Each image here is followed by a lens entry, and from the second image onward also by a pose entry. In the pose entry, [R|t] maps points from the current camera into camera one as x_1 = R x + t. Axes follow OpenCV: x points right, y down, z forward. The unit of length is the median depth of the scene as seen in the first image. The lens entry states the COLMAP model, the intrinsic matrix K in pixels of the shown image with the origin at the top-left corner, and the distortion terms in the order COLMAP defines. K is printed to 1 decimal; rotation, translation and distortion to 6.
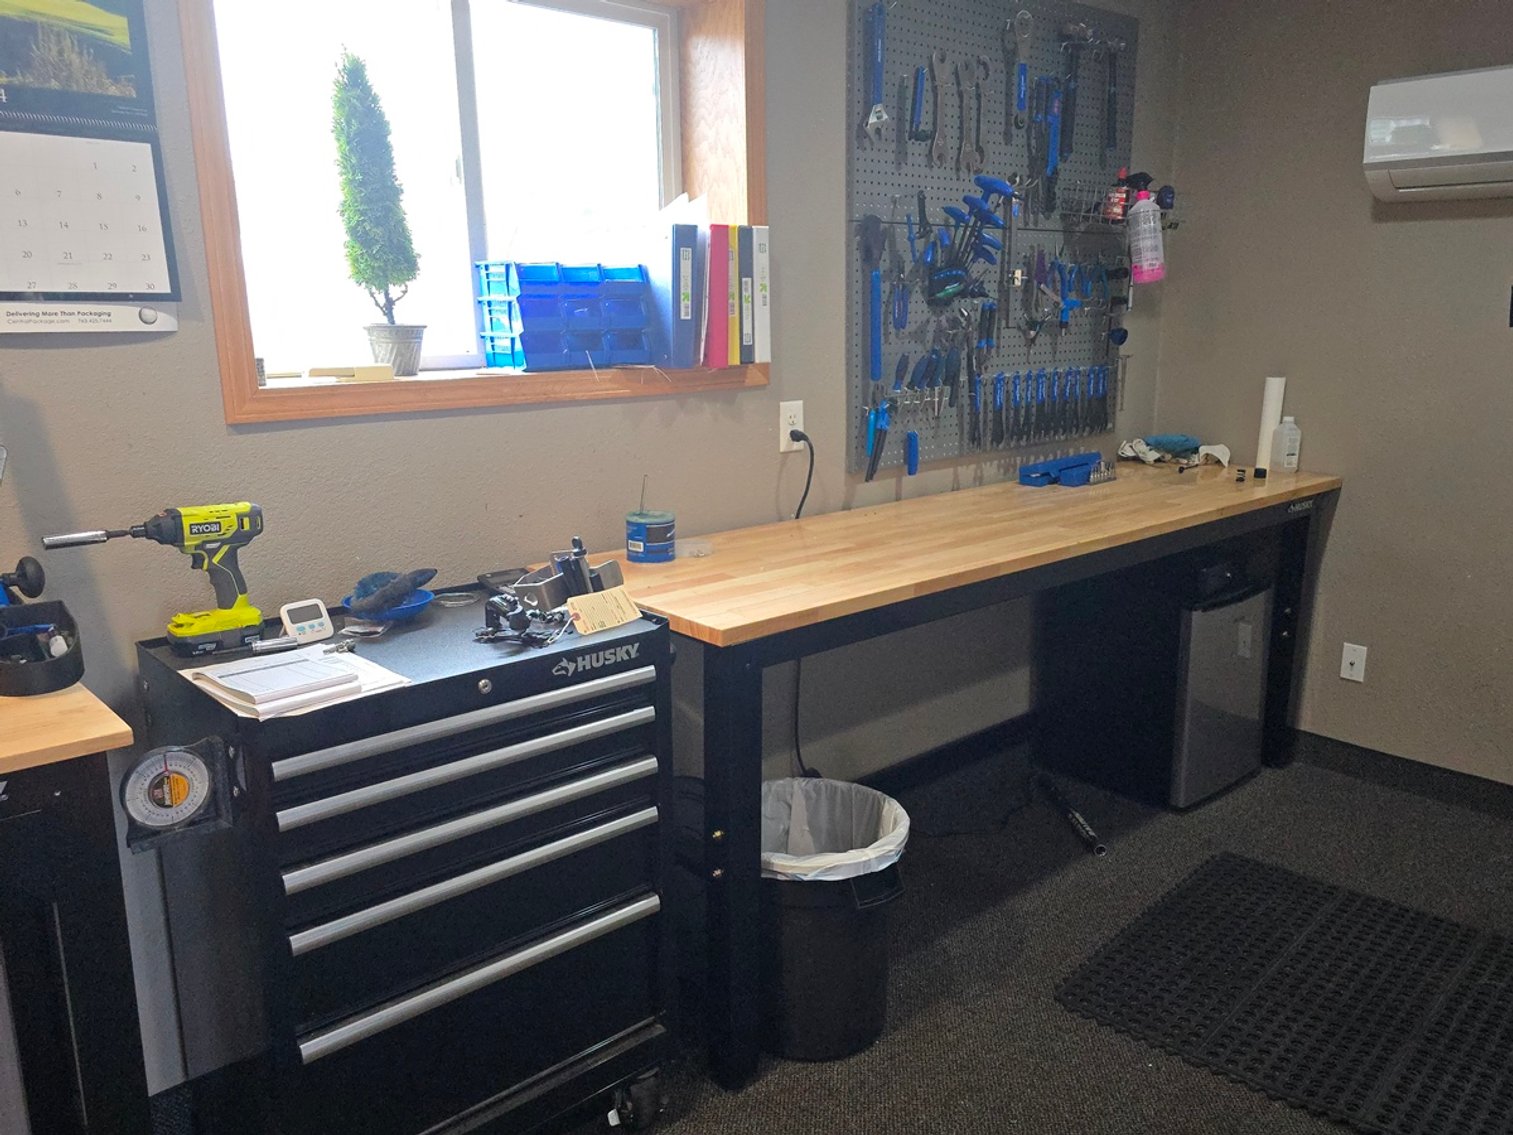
lens RADIAL K [[1182.7, 0, 756.5], [0, 1182.7, 567.5], [0, 0, 1]] dist [0.042703, 0.000925]
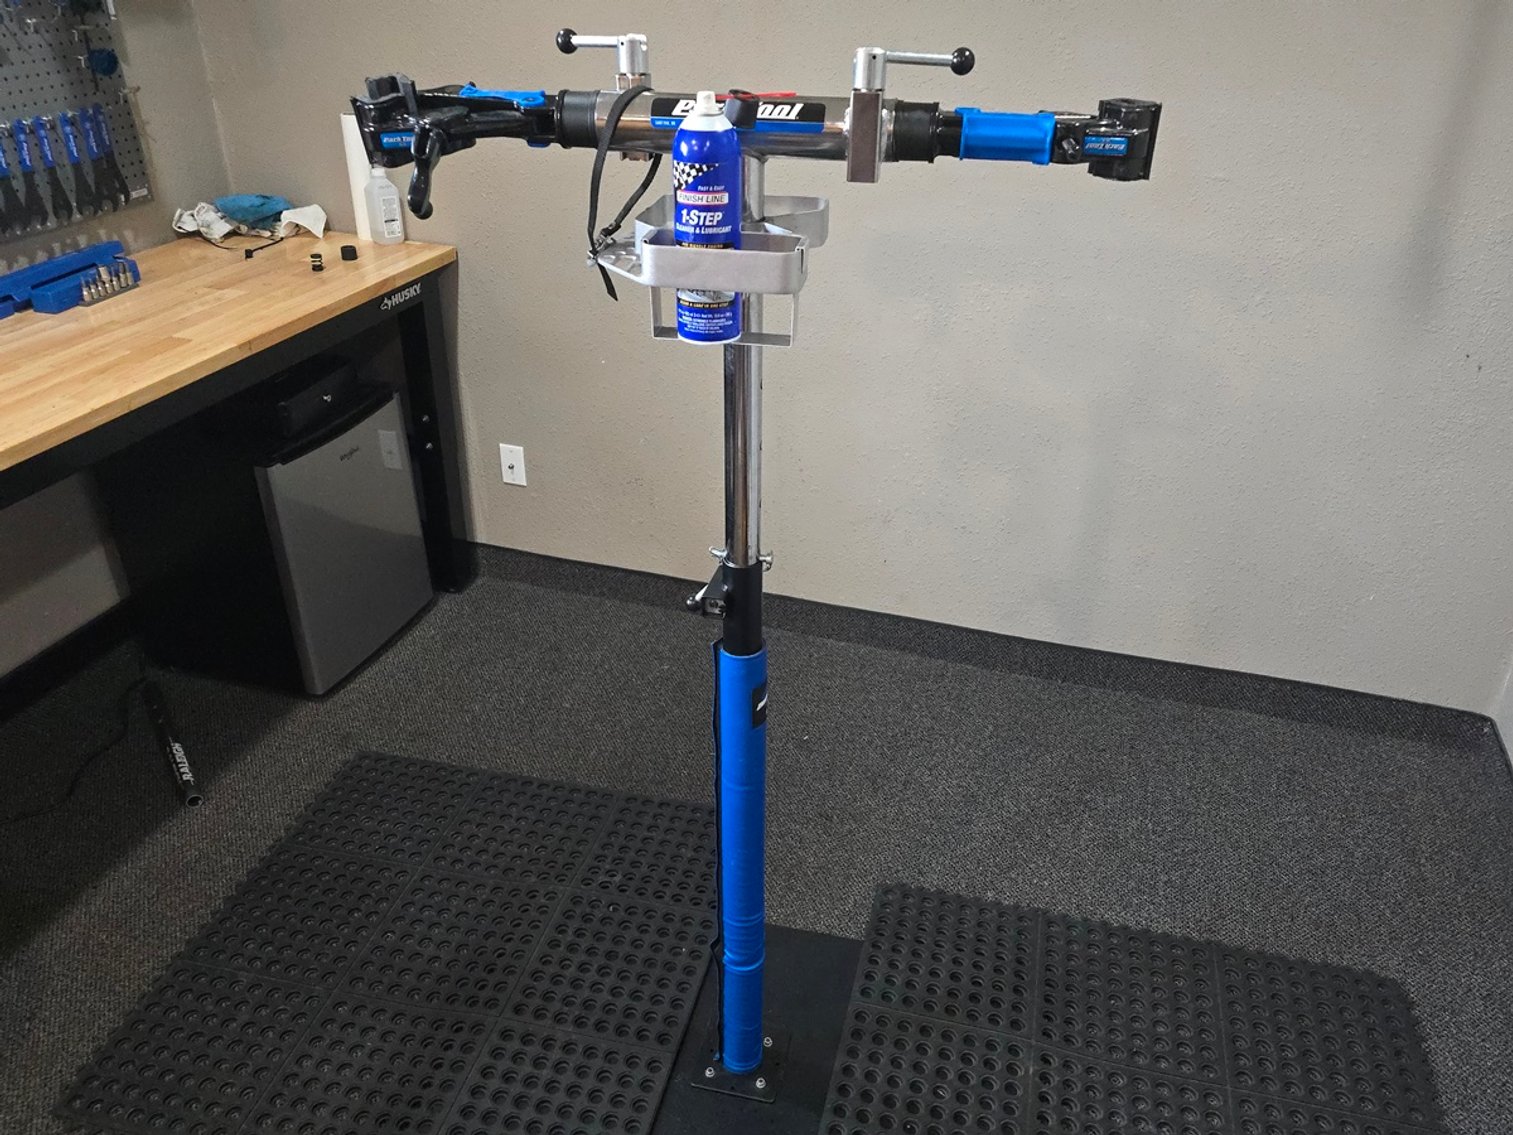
lens RADIAL K [[1144.2, 0, 754.8], [0, 1144.2, 556.5], [0, 0, 1]] dist [0.111221, -0.117898]
pose [[0.878810, -0.231006, 0.417528, 0.295203], [0.101057, 0.945259, 0.310280, -0.100640], [-0.466348, -0.230483, 0.854047, 0.194079]]
